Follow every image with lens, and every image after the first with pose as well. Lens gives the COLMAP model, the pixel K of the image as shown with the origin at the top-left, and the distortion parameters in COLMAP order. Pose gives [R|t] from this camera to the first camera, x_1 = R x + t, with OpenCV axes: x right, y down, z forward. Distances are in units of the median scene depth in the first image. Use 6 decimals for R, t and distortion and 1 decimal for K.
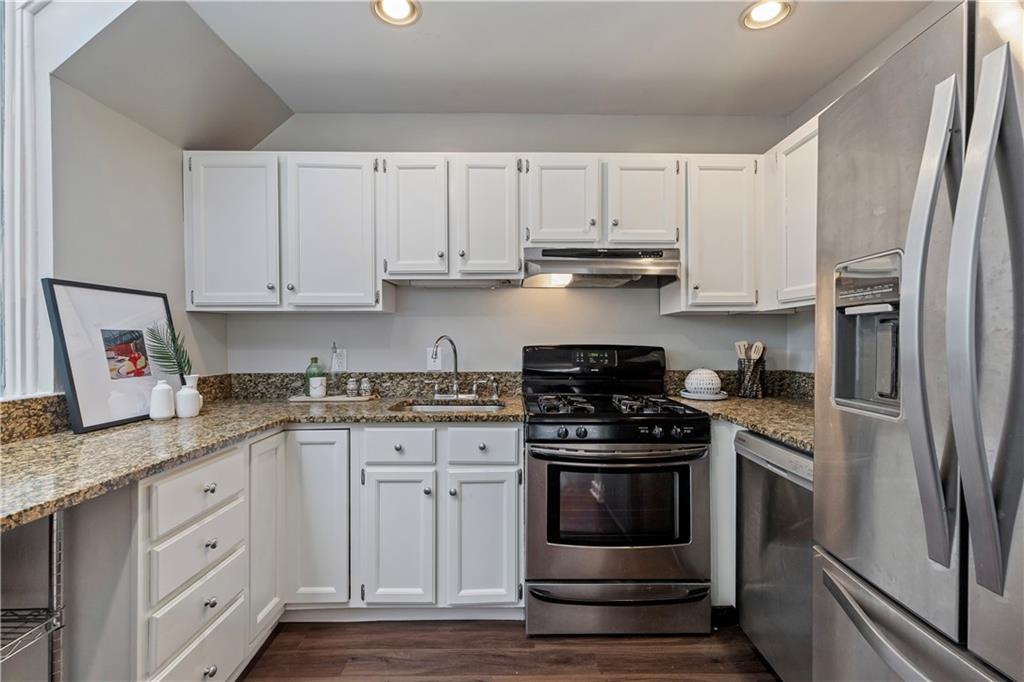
lens RADIAL K [[459.9, 0, 515.3], [0, 459.9, 338.0], [0, 0, 1]] dist [0.006431, -0.001511]
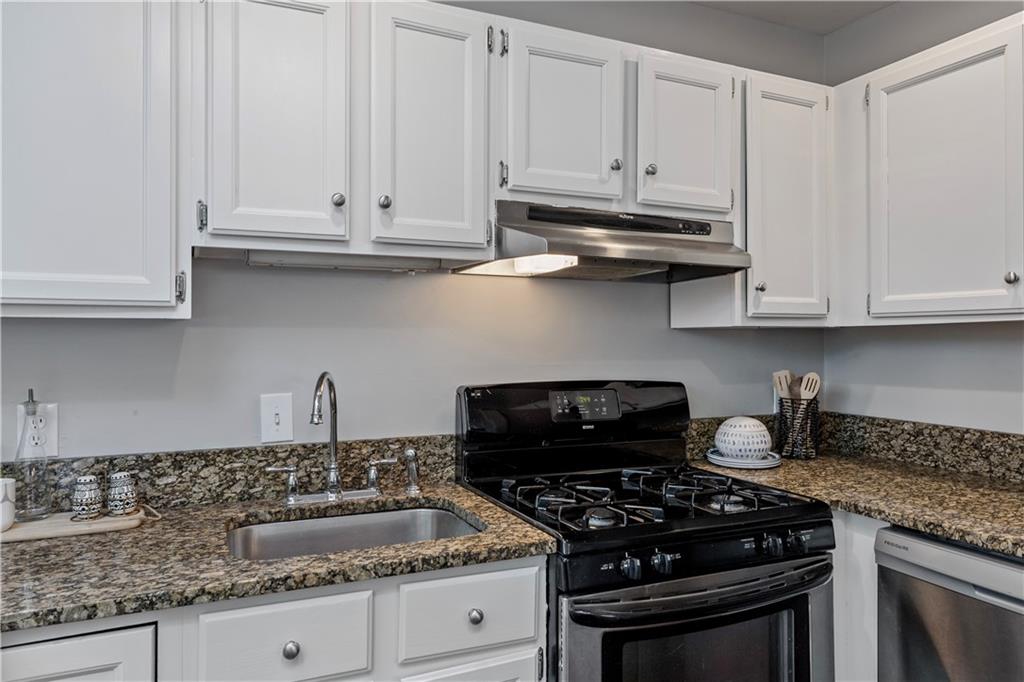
lens RADIAL K [[708.2, 0, 517.9], [0, 708.2, 331.3], [0, 0, 1]] dist [0.003961, 0.005331]
pose [[0.913756, 0.006549, 0.406211, -0.282603], [-0.004033, 0.999967, -0.007051, -0.044568], [-0.406244, 0.004804, 0.913752, 0.269572]]
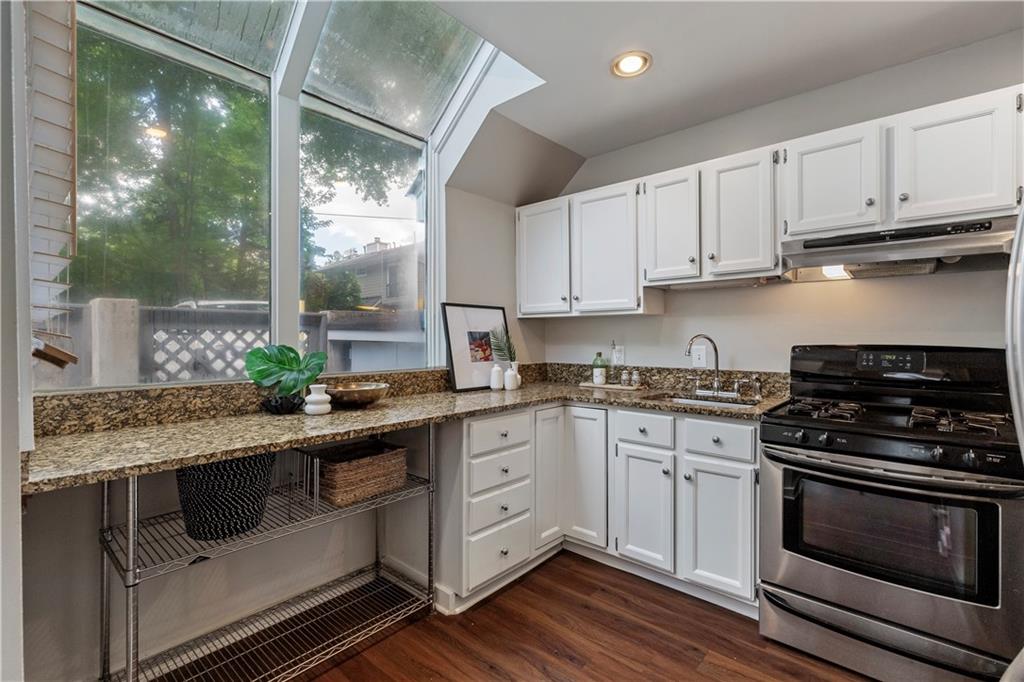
lens RADIAL K [[459.9, 0, 517.5], [0, 459.9, 337.0], [0, 0, 1]] dist [0.006431, -0.001511]
pose [[0.745977, 0.000977, -0.665971, 0.249967], [-0.000237, 0.999999, 0.001201, -0.000675], [0.665972, -0.000738, 0.745976, -0.078220]]
